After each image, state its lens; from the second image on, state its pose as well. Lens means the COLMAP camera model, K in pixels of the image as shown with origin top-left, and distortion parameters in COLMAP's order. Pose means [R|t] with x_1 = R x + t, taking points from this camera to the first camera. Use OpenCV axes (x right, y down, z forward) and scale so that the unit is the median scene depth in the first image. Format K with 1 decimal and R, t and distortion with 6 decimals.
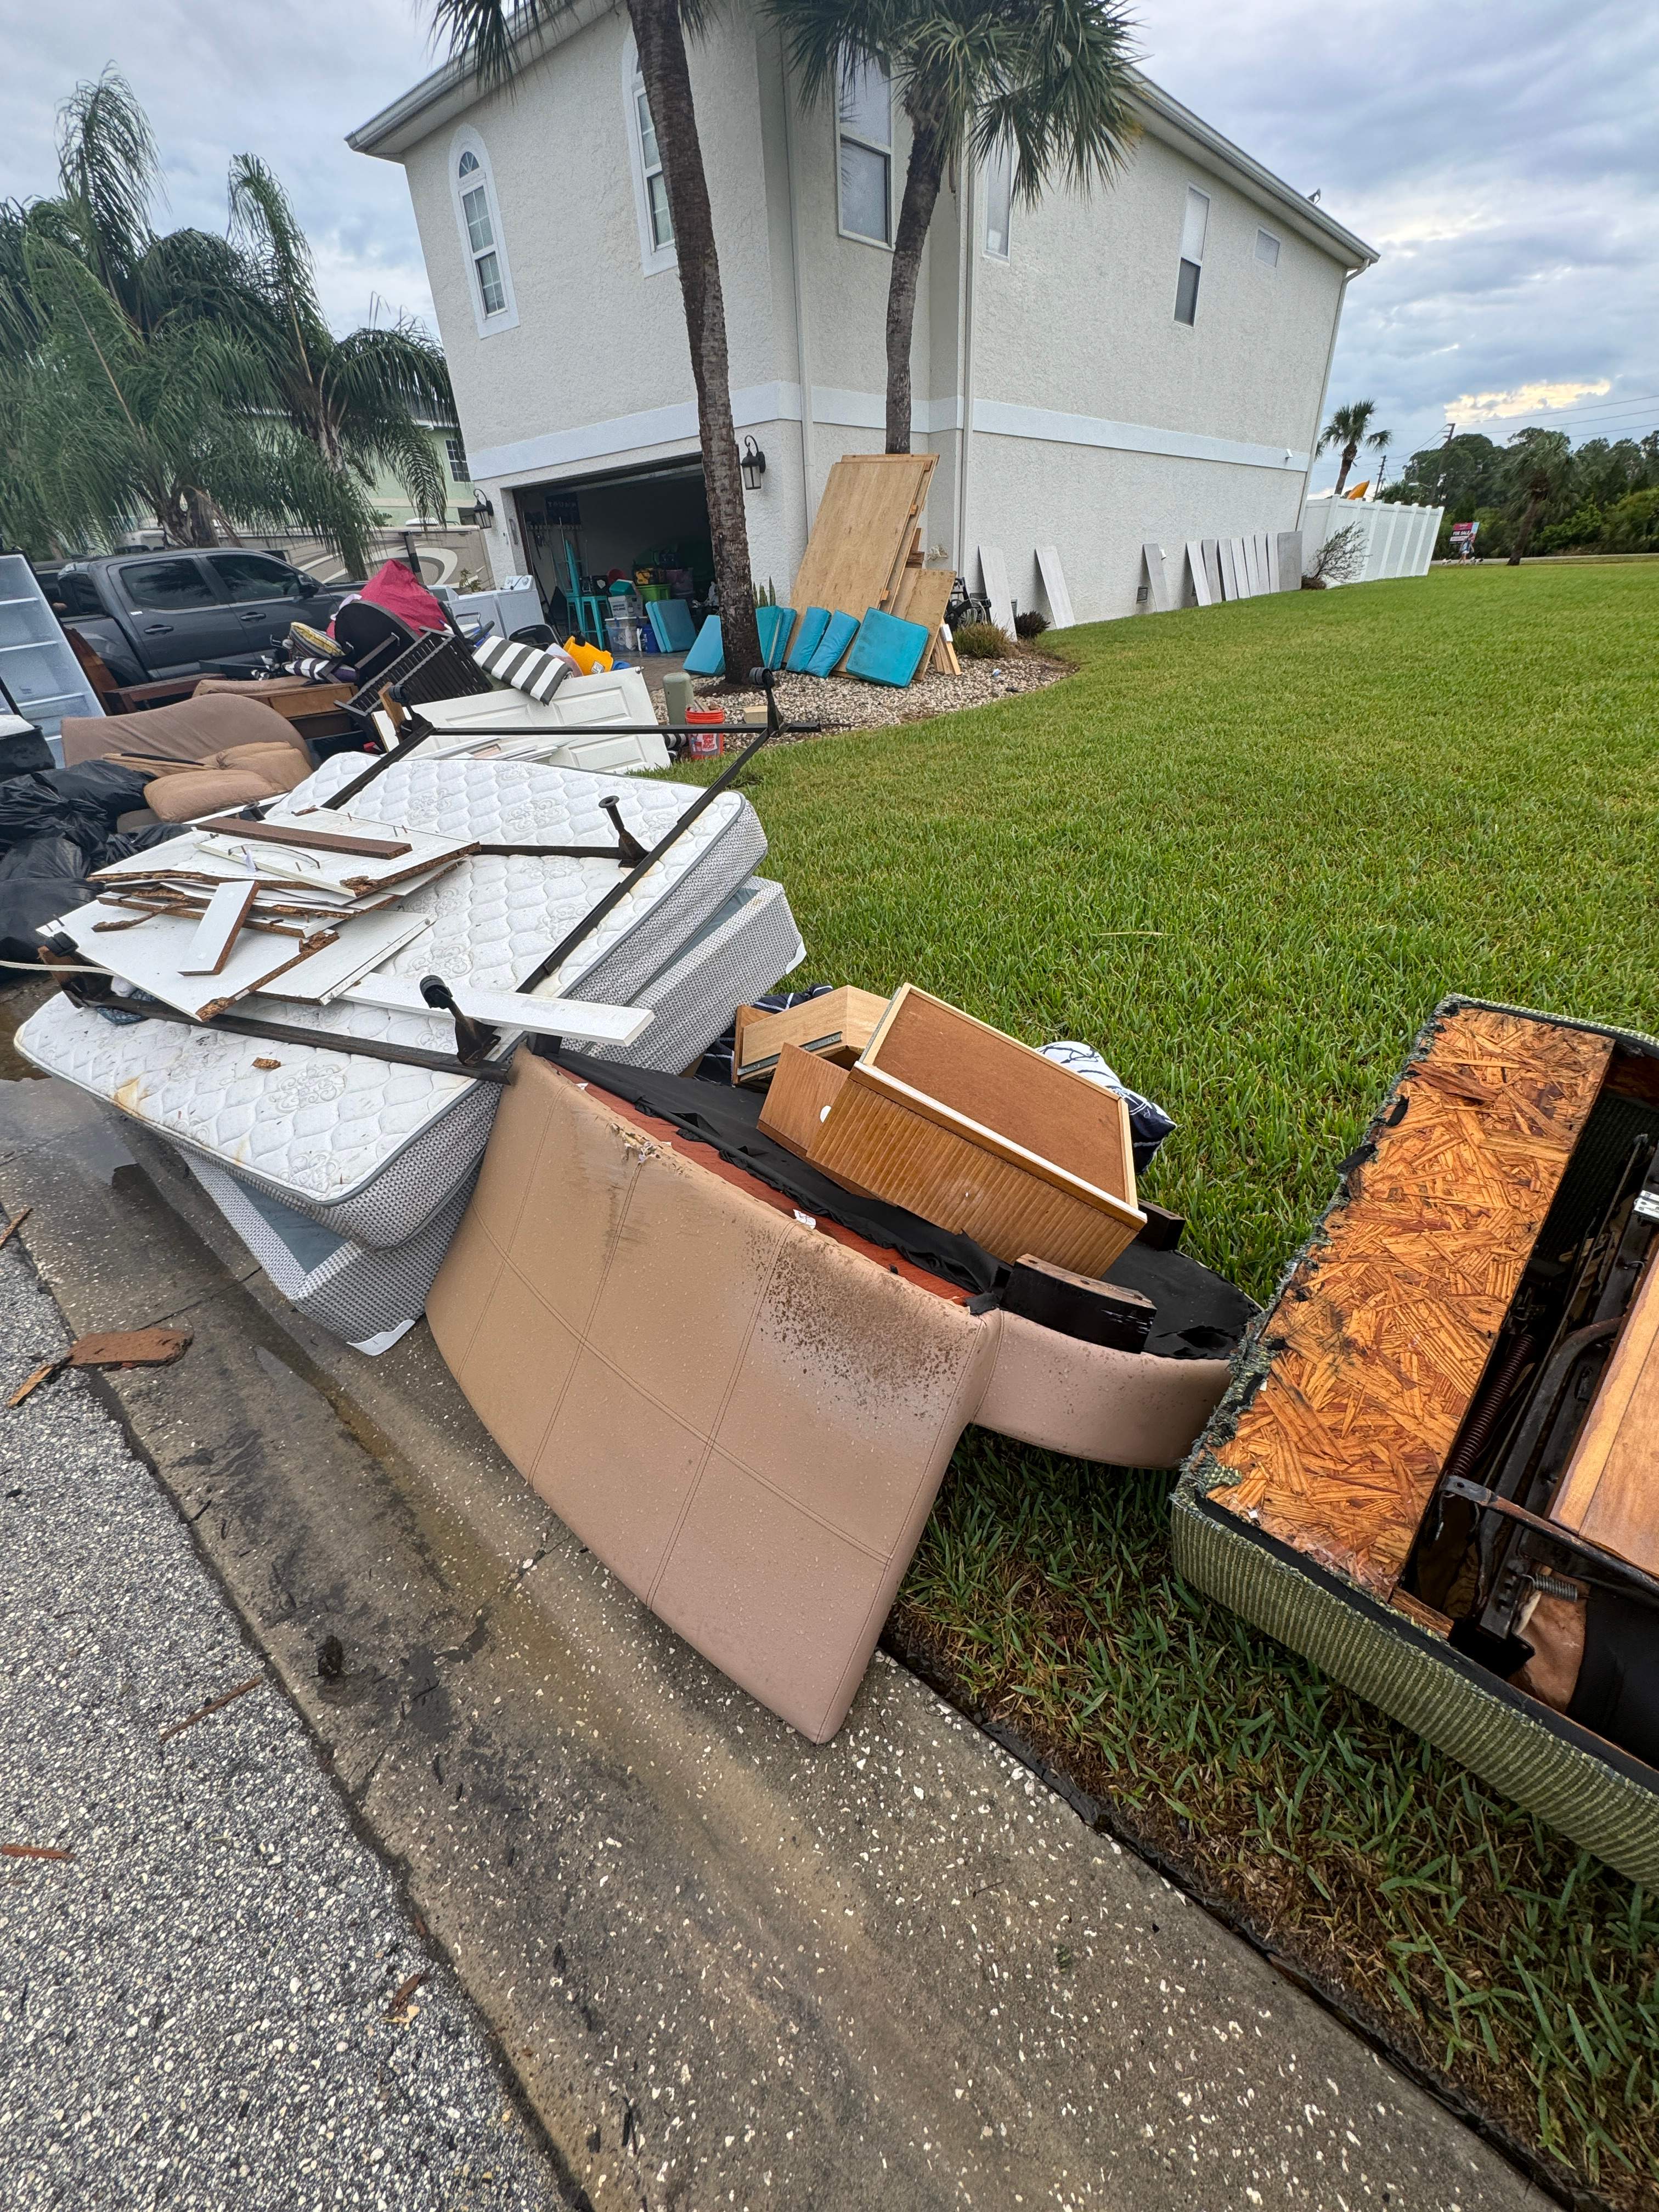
lens RADIAL K [[886.5, 0, 831.8], [0, 886.5, 1103.5], [0, 0, 1]] dist [0.000047, -0.000322]
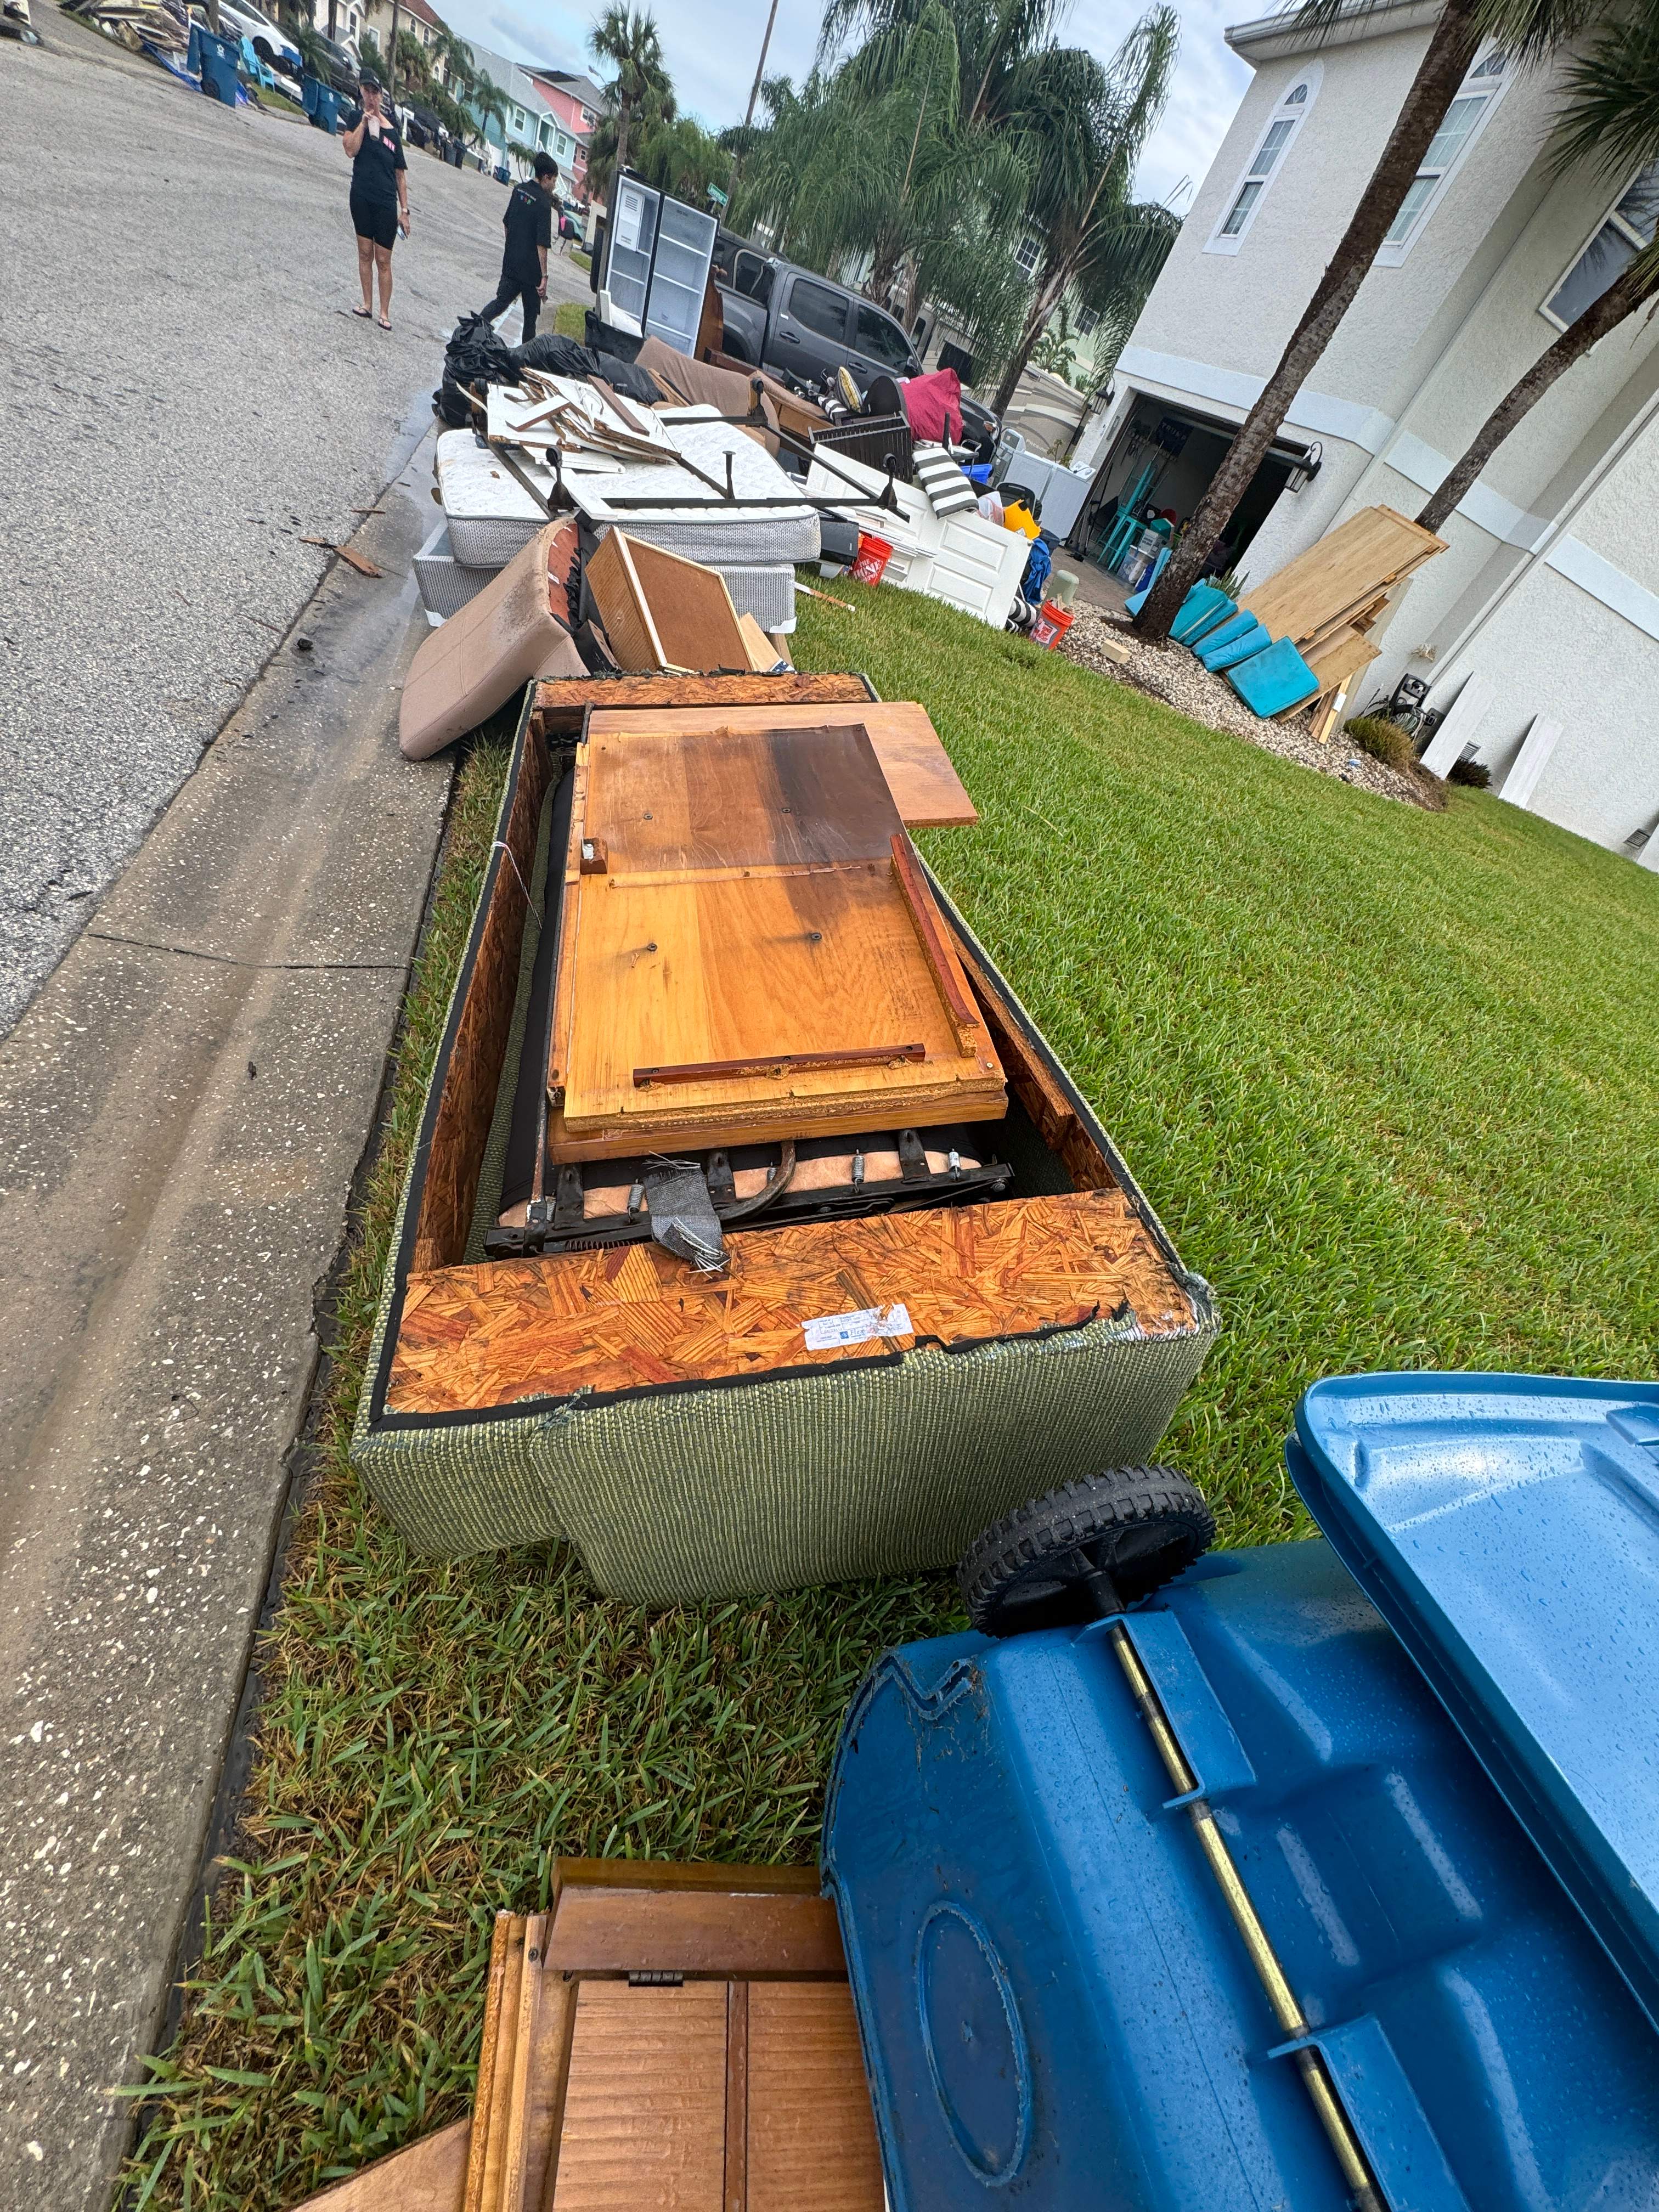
lens RADIAL K [[886.5, 0, 831.8], [0, 886.5, 1103.5], [0, 0, 1]] dist [0.000047, -0.000322]
pose [[0.716739, 0.659697, -0.226020, 0.258173], [-0.646530, 0.750097, 0.139119, 0.051713], [0.261313, 0.046417, 0.964137, -0.116476]]
